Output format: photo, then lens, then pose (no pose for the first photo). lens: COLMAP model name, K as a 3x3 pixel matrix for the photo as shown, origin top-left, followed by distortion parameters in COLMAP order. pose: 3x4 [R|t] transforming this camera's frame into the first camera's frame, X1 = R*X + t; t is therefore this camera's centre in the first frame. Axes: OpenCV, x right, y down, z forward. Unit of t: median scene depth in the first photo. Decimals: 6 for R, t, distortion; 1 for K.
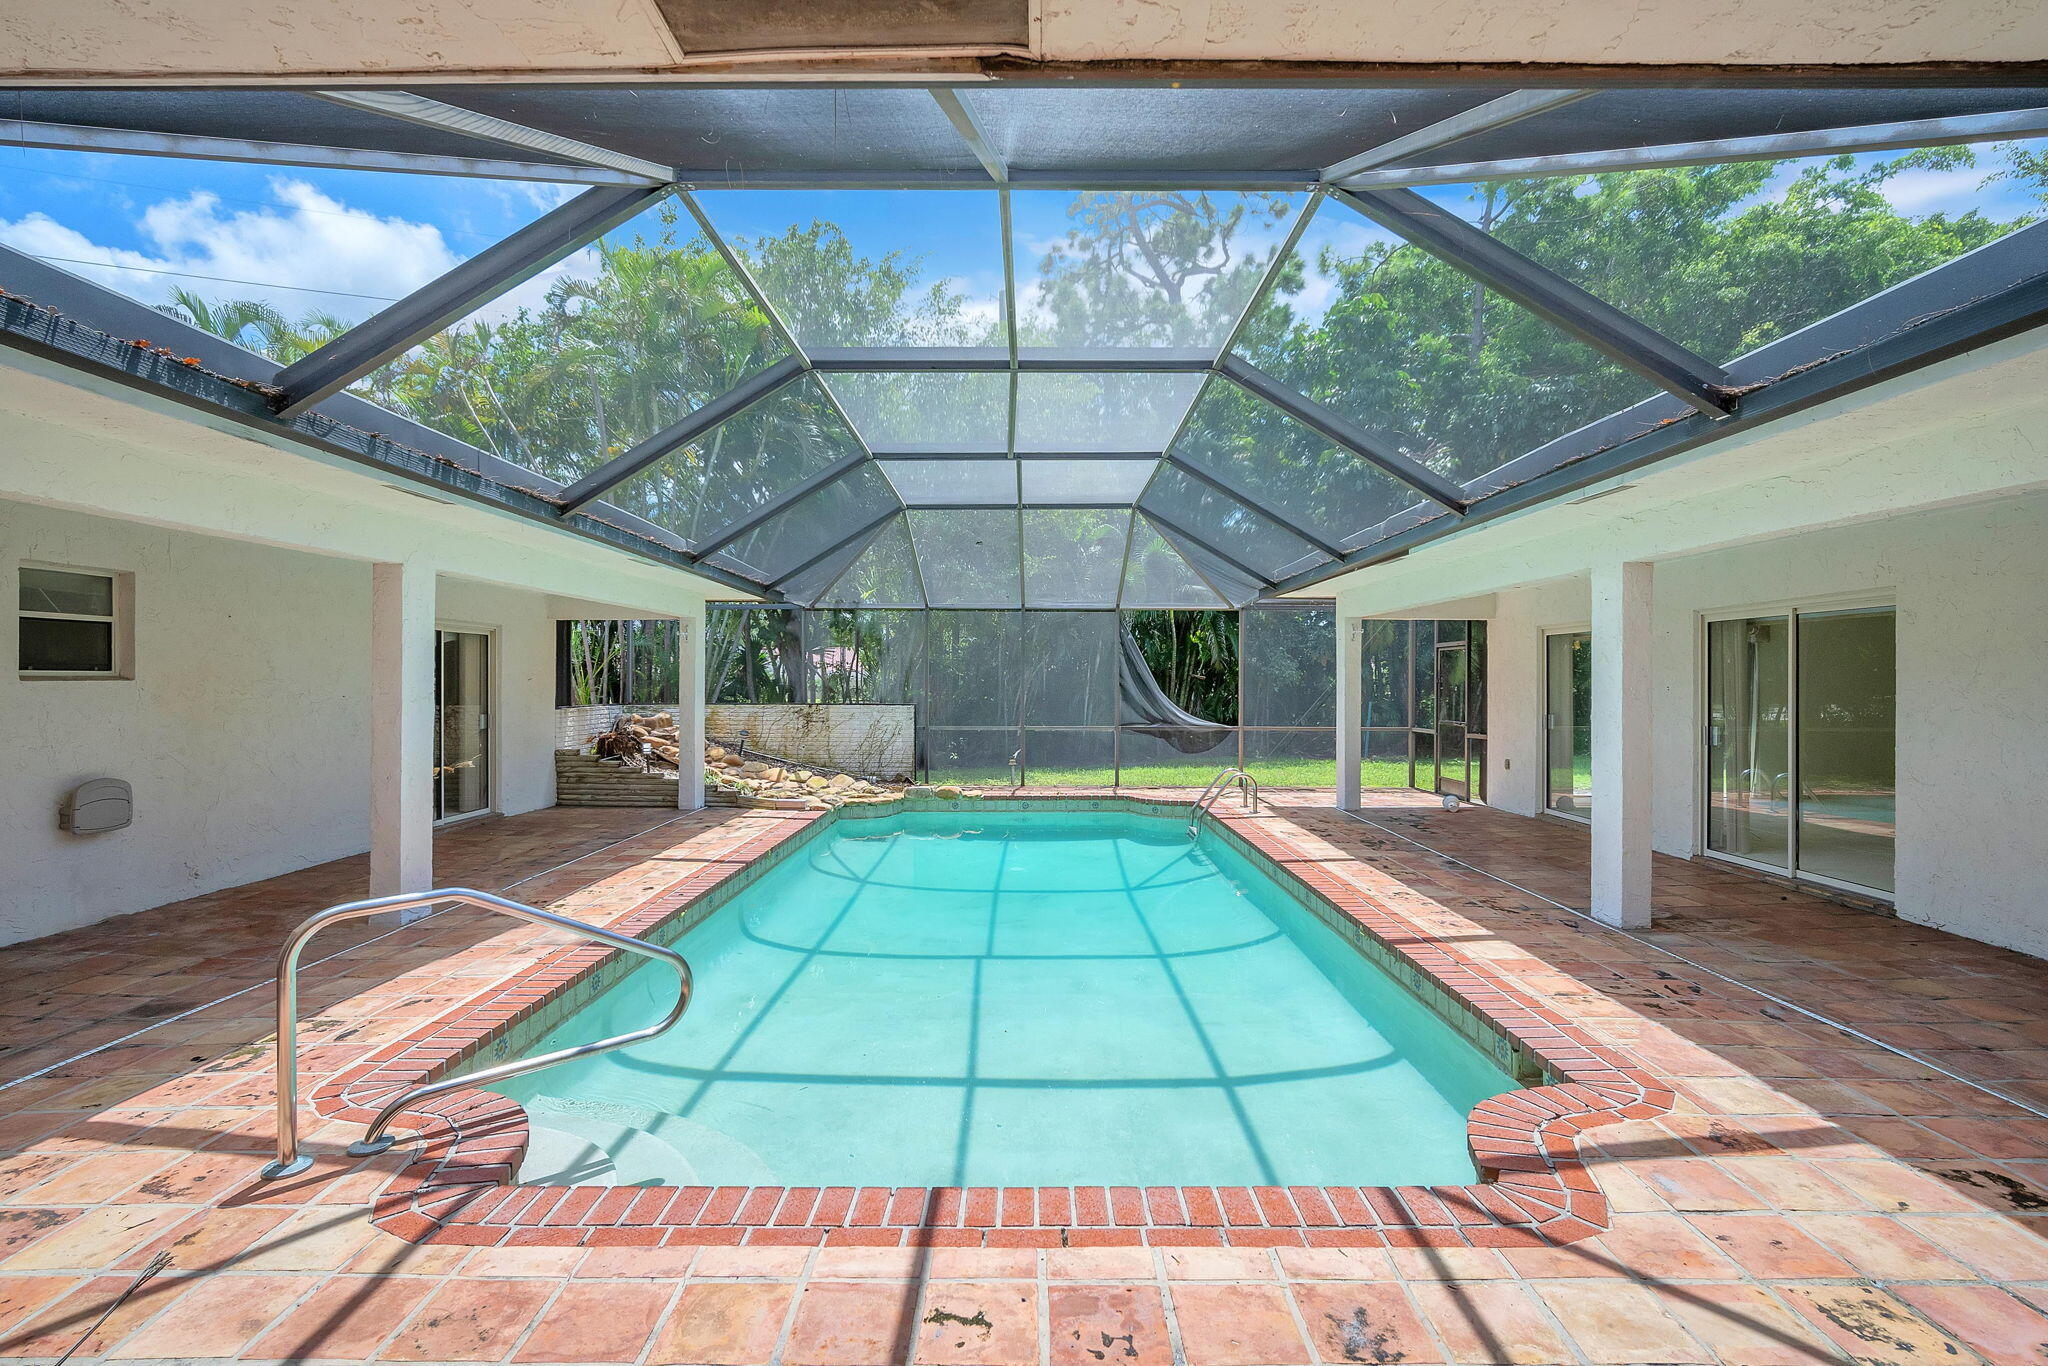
lens RADIAL K [[922.3, 0, 1024.0], [0, 922.3, 683.0], [0, 0, 1]] dist [-0.007066, 0.000700]
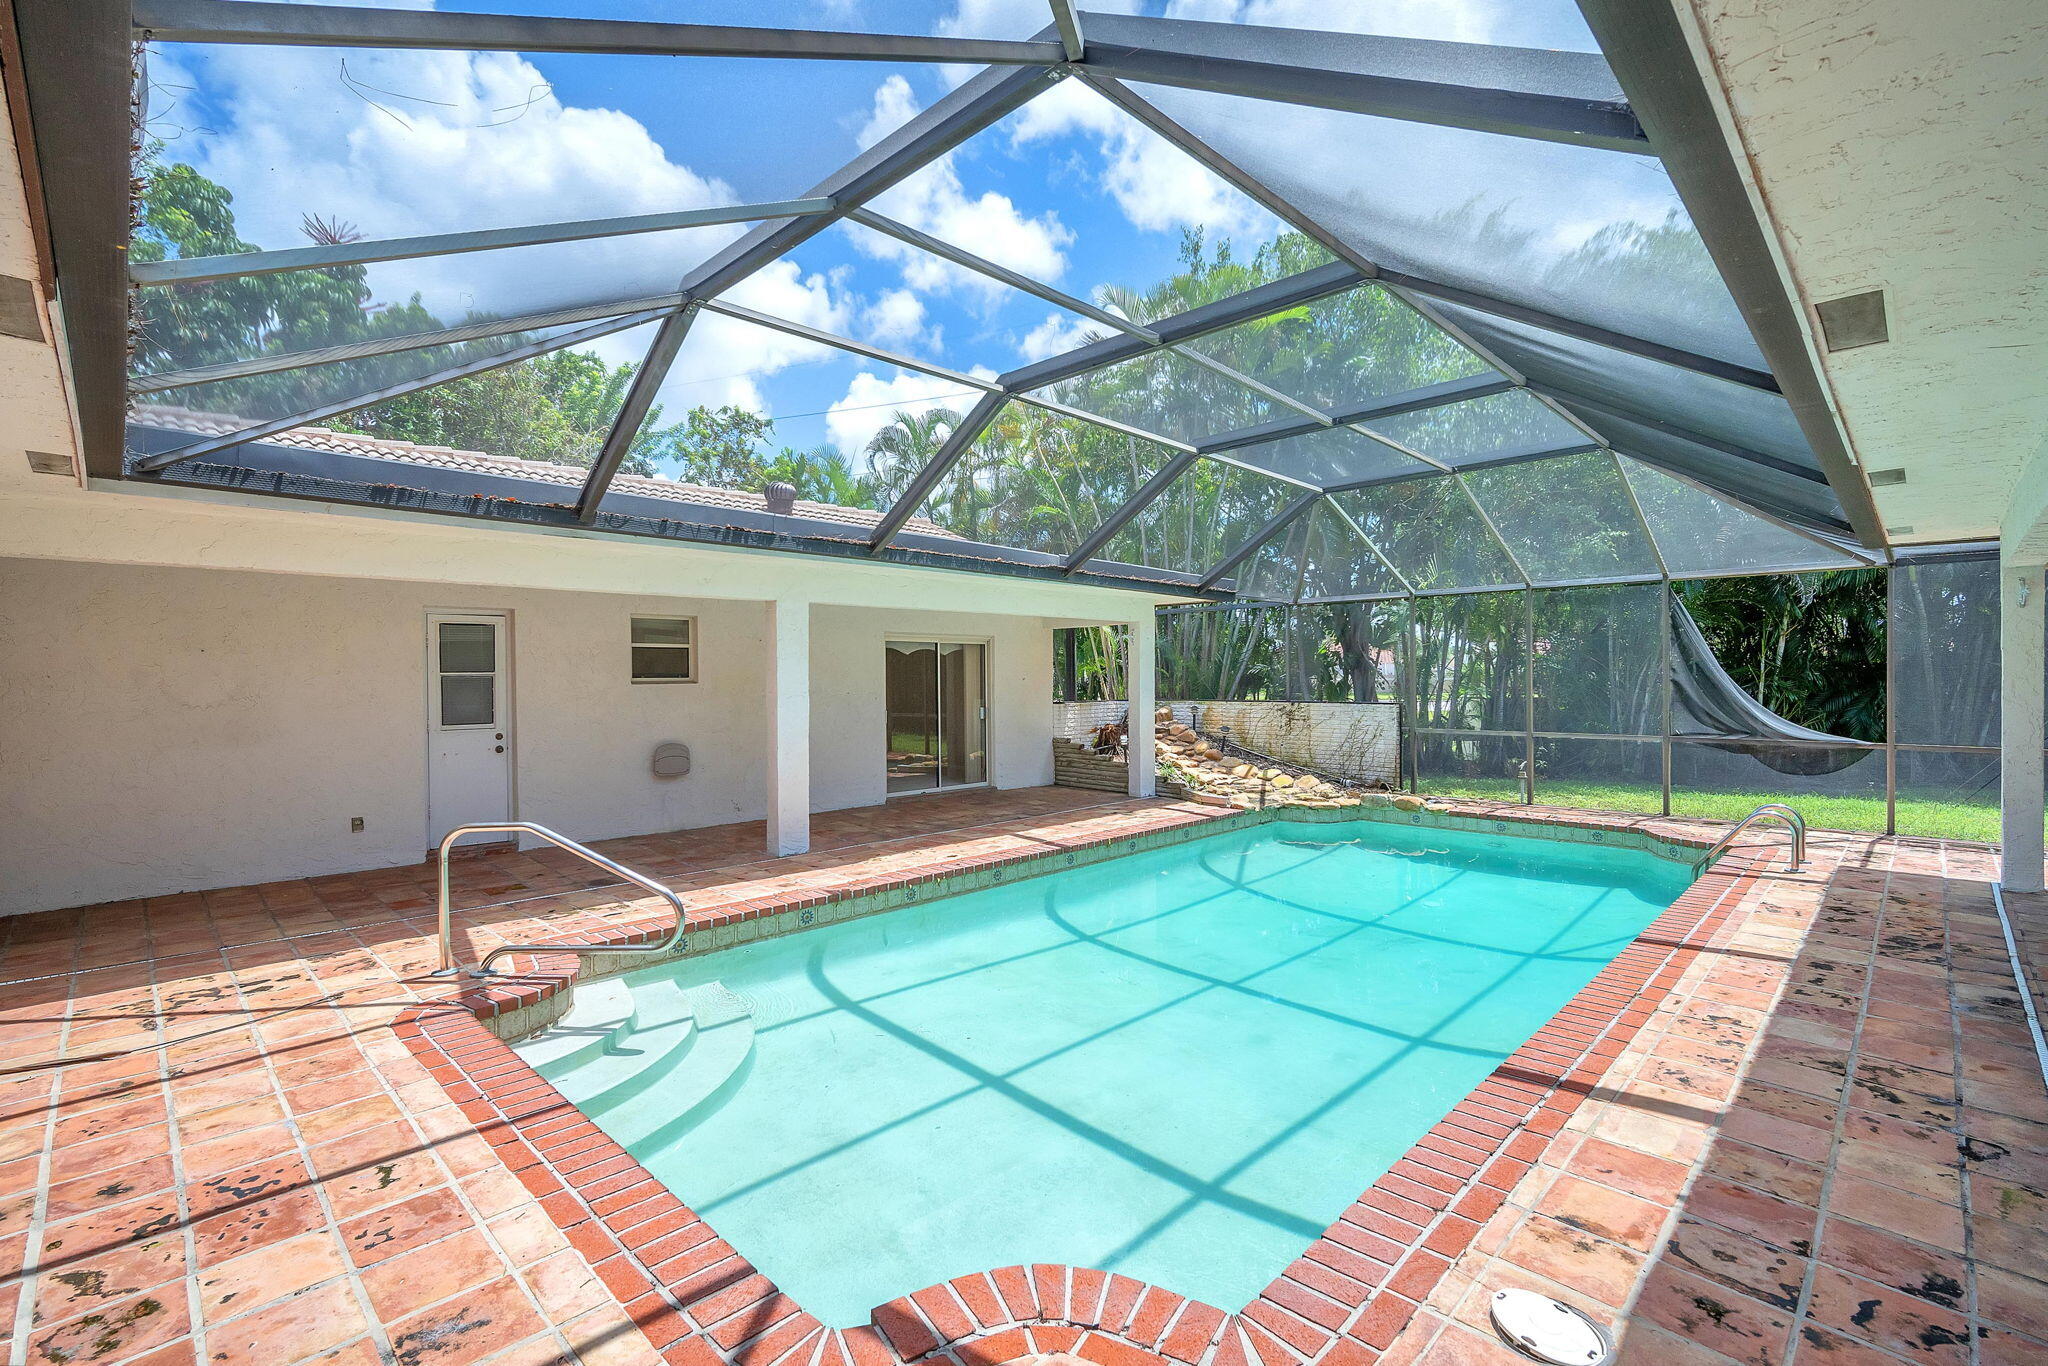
lens RADIAL K [[902.7, 0, 1024.0], [0, 902.7, 683.0], [0, 0, 1]] dist [-0.010329, 0.004046]
pose [[0.717318, -0.003288, -0.696738, 0.649030], [0.007110, 0.999971, 0.002600, -0.004280], [0.696710, -0.006819, 0.717321, 0.315470]]
